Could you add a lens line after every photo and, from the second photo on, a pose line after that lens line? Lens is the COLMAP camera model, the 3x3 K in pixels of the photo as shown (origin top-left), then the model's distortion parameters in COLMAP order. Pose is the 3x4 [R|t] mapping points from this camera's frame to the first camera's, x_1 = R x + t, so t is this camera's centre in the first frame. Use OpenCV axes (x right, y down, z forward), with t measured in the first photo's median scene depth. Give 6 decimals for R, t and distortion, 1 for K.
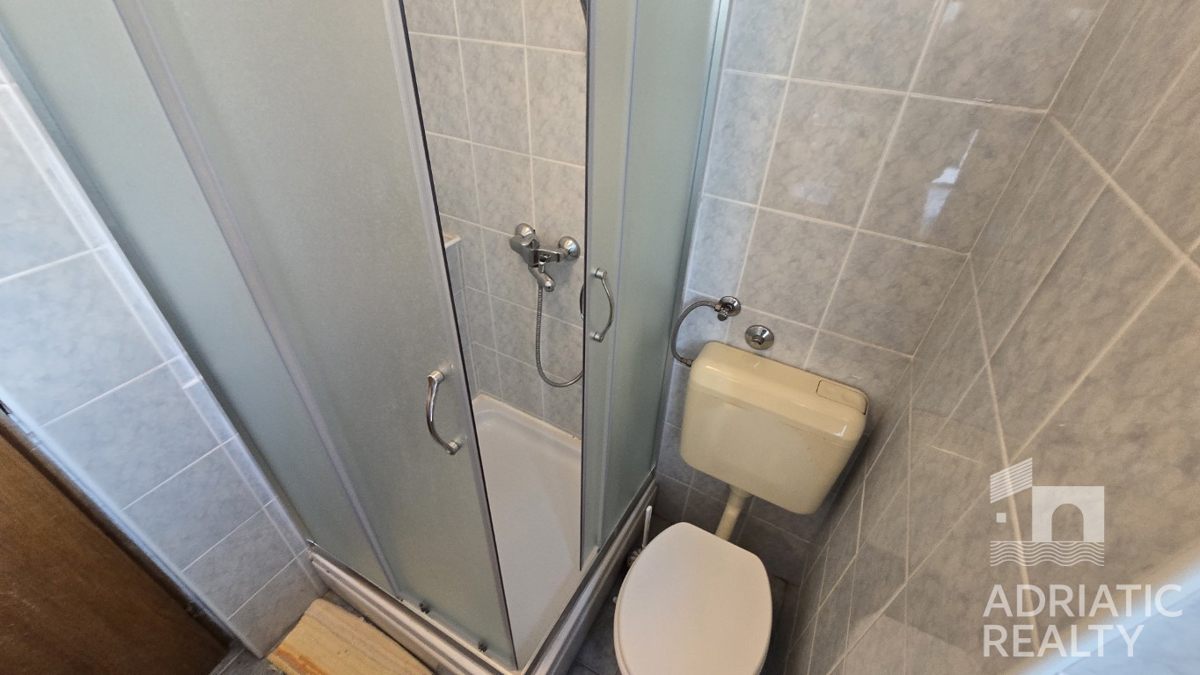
lens RADIAL K [[492.9, 0, 606.0], [0, 492.9, 331.7], [0, 0, 1]] dist [-0.007183, 0.001545]
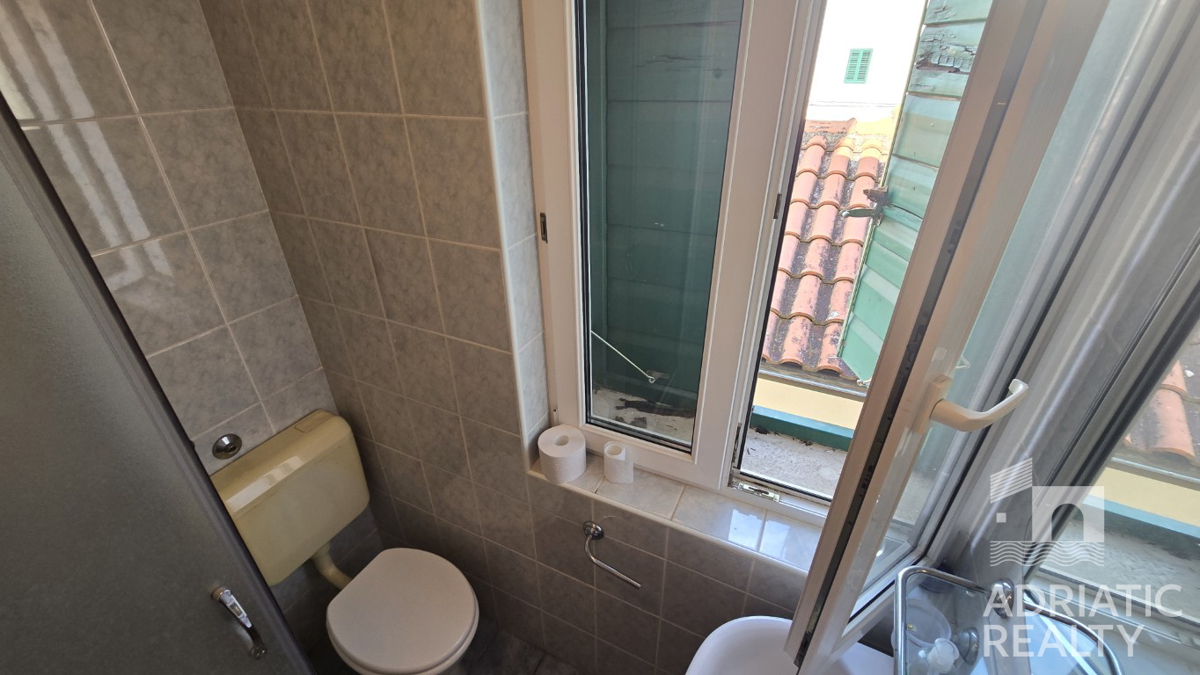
lens RADIAL K [[492.9, 0, 597.2], [0, 492.9, 337.3], [0, 0, 1]] dist [-0.007183, 0.001545]
pose [[-0.021745, -0.528184, 0.848851, -0.555138], [0.605719, 0.668520, 0.431492, -0.134770], [-0.795381, 0.523548, 0.305394, -0.136099]]
